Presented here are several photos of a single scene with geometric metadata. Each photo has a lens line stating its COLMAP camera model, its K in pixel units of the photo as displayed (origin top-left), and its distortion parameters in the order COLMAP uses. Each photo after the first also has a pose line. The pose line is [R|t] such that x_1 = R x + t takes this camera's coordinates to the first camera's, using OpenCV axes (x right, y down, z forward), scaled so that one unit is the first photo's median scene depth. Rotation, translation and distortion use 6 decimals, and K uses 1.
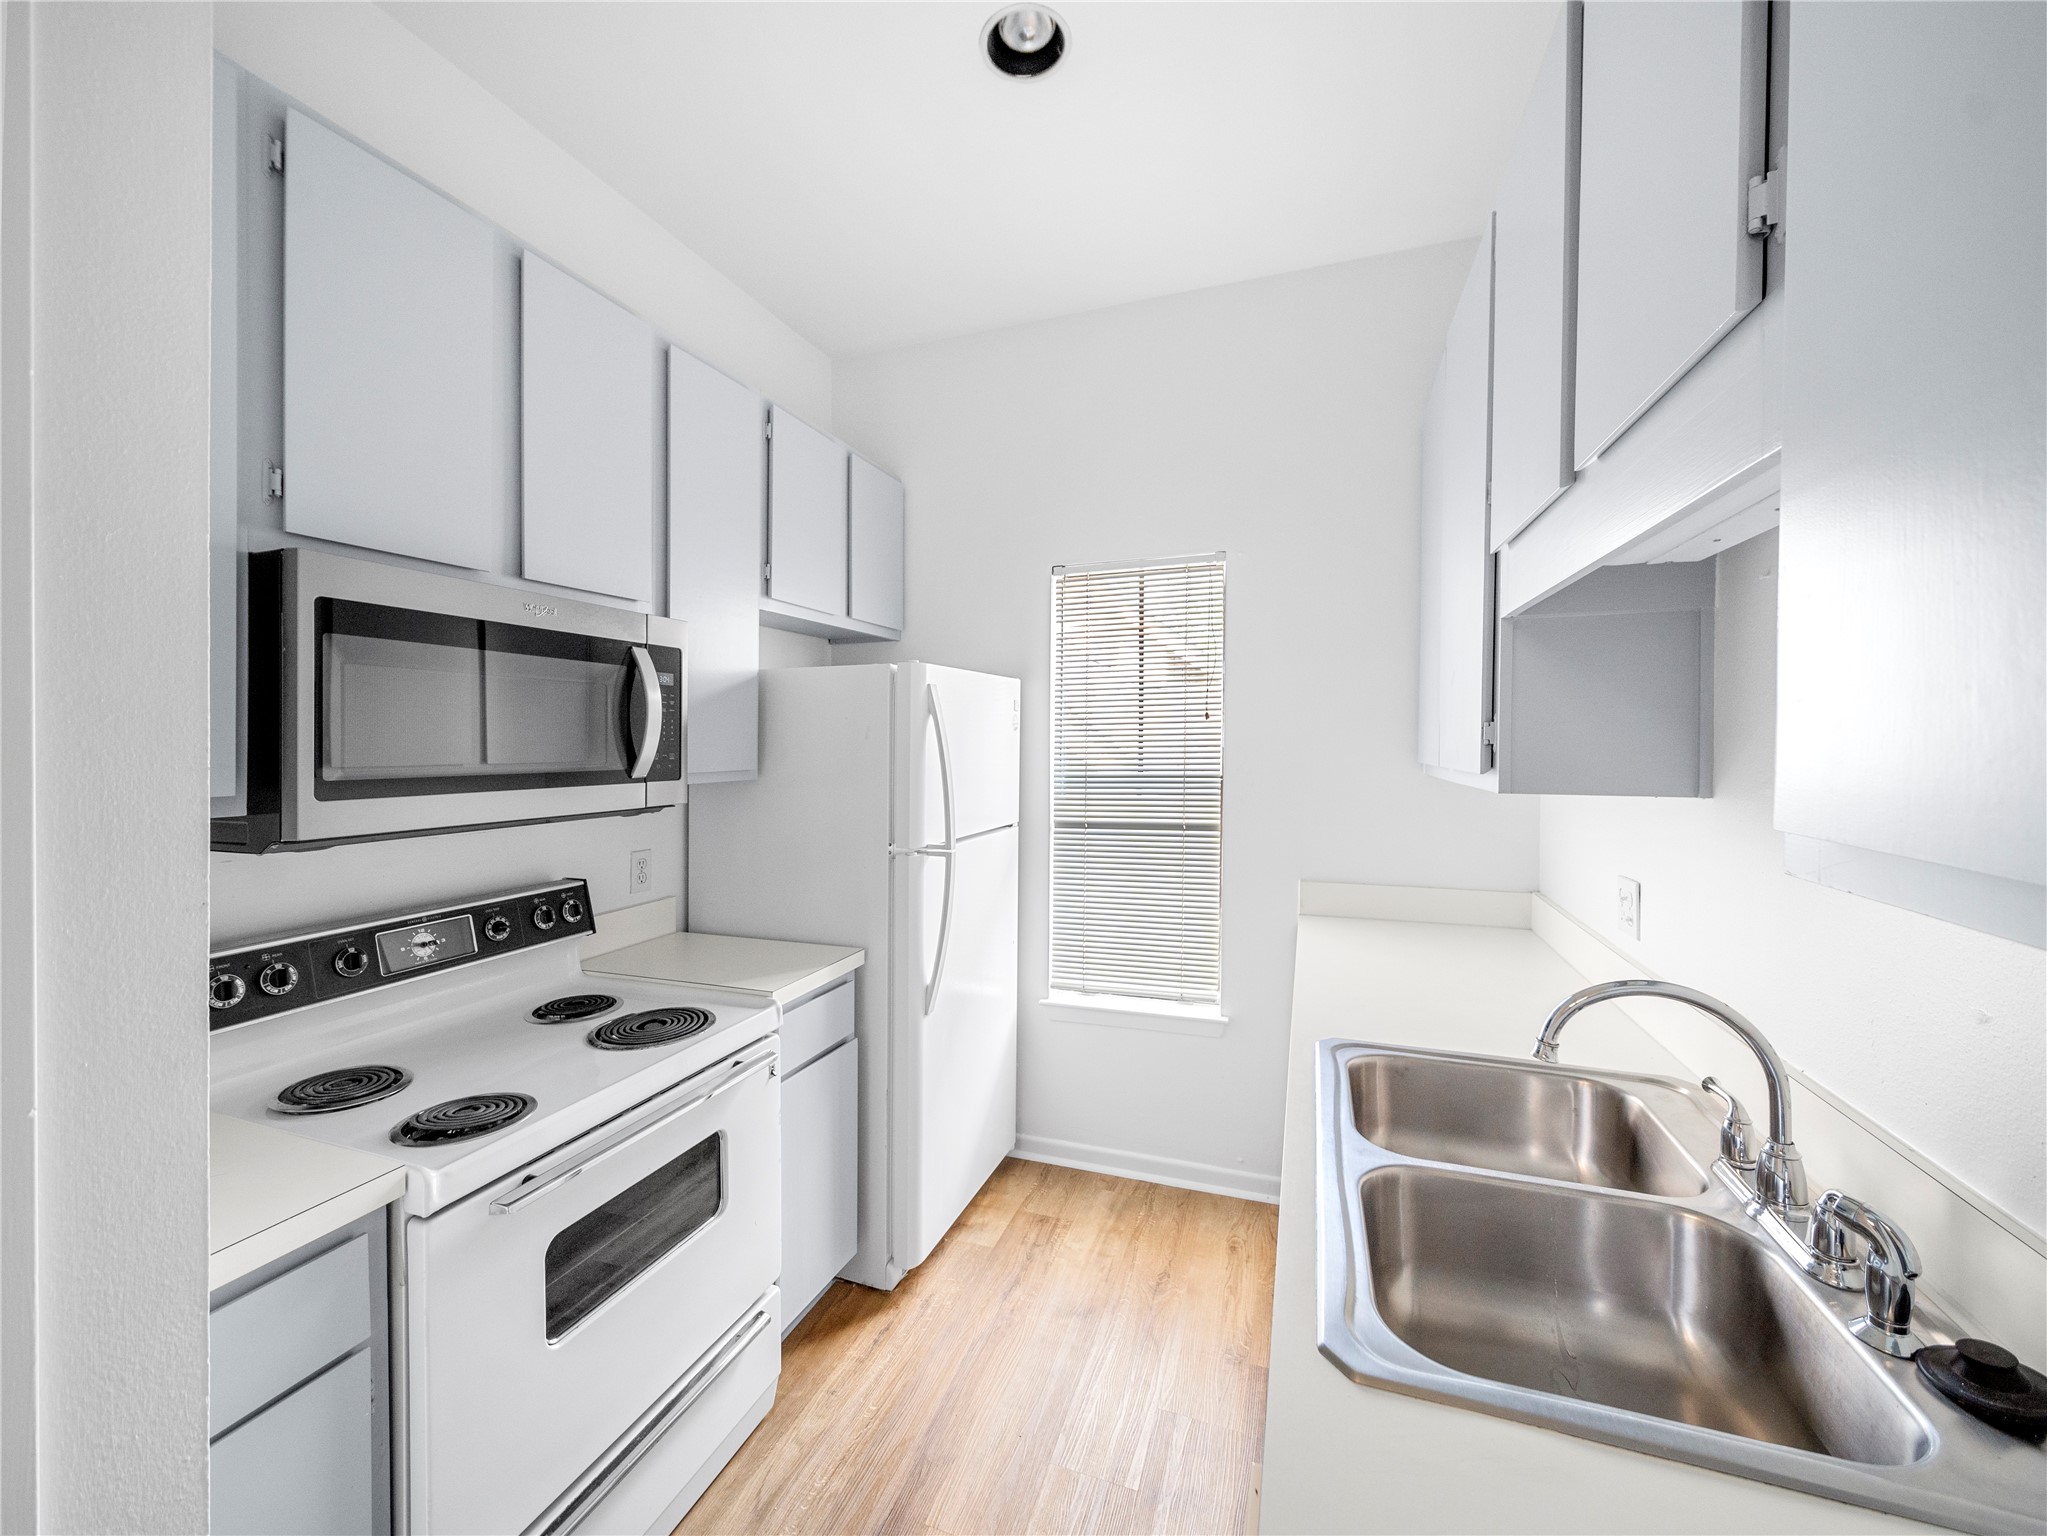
lens RADIAL K [[810.5, 0, 1025.4], [0, 810.5, 762.9], [0, 0, 1]] dist [0.005114, -0.001604]
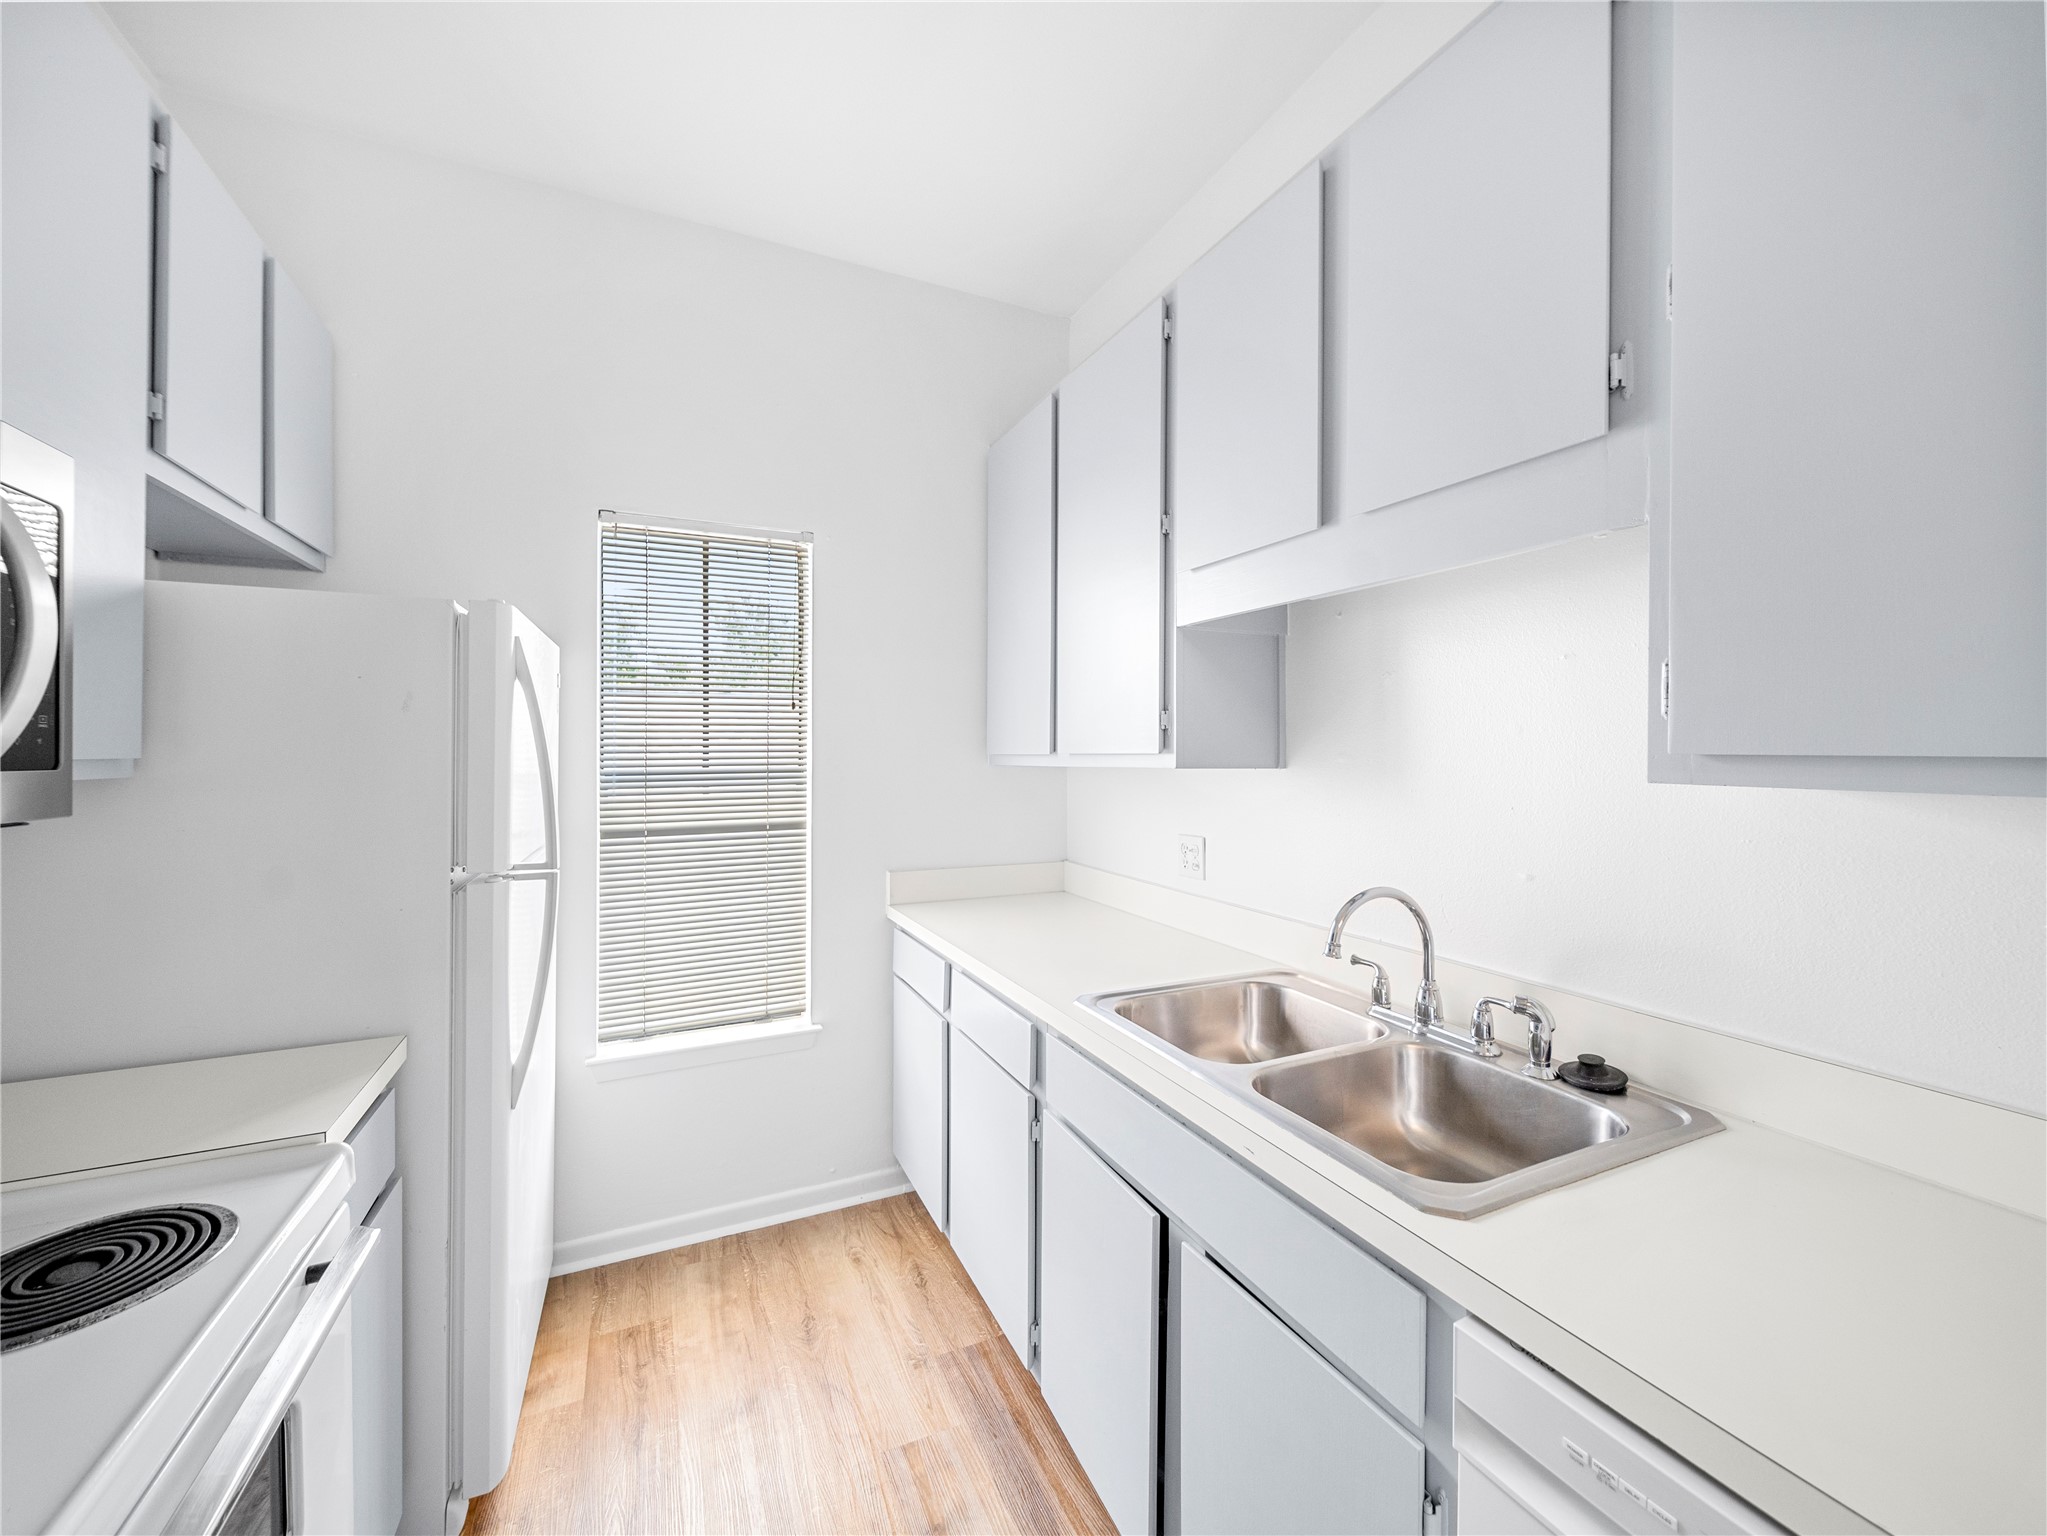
lens RADIAL K [[810.5, 0, 1042.2], [0, 810.5, 762.6], [0, 0, 1]] dist [0.005114, -0.001604]
pose [[0.711616, -0.007279, 0.702531, -0.292079], [0.014441, 0.999887, -0.004268, 0.020887], [-0.702420, 0.013183, 0.711640, 0.179042]]
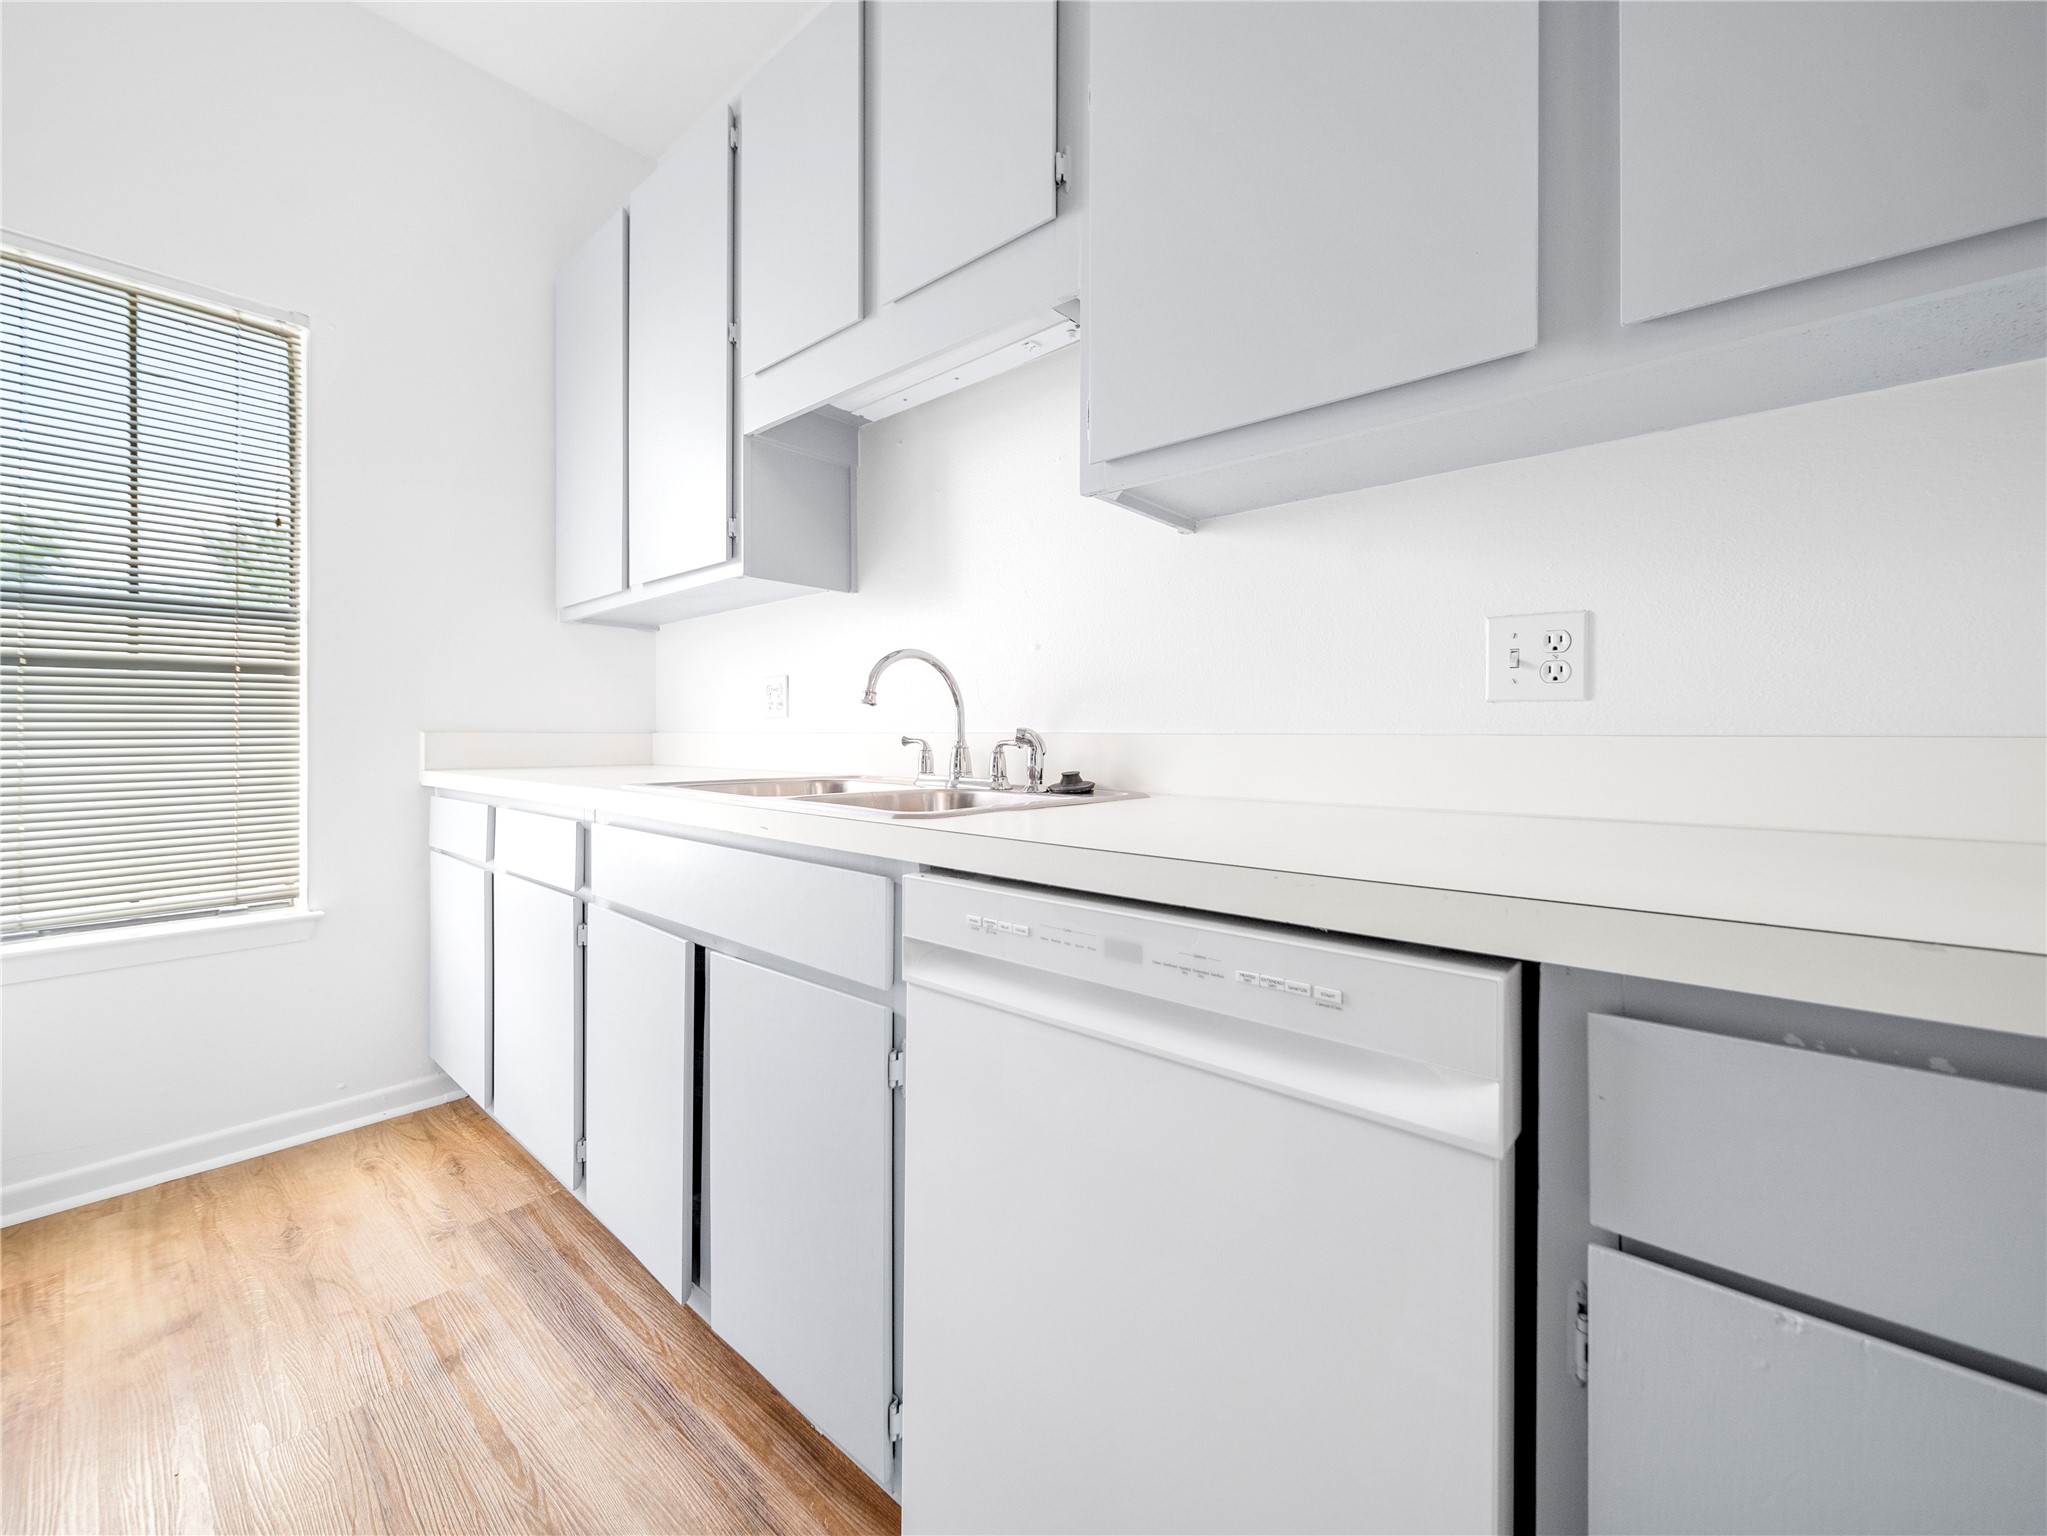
lens RADIAL K [[810.5, 0, 1017.6], [0, 810.5, 734.4], [0, 0, 1]] dist [0.005114, -0.001604]
pose [[0.381973, -0.008899, 0.924131, -0.280334], [0.017313, 0.999847, 0.002473, 0.195151], [-0.924011, 0.015055, 0.382069, 0.092330]]
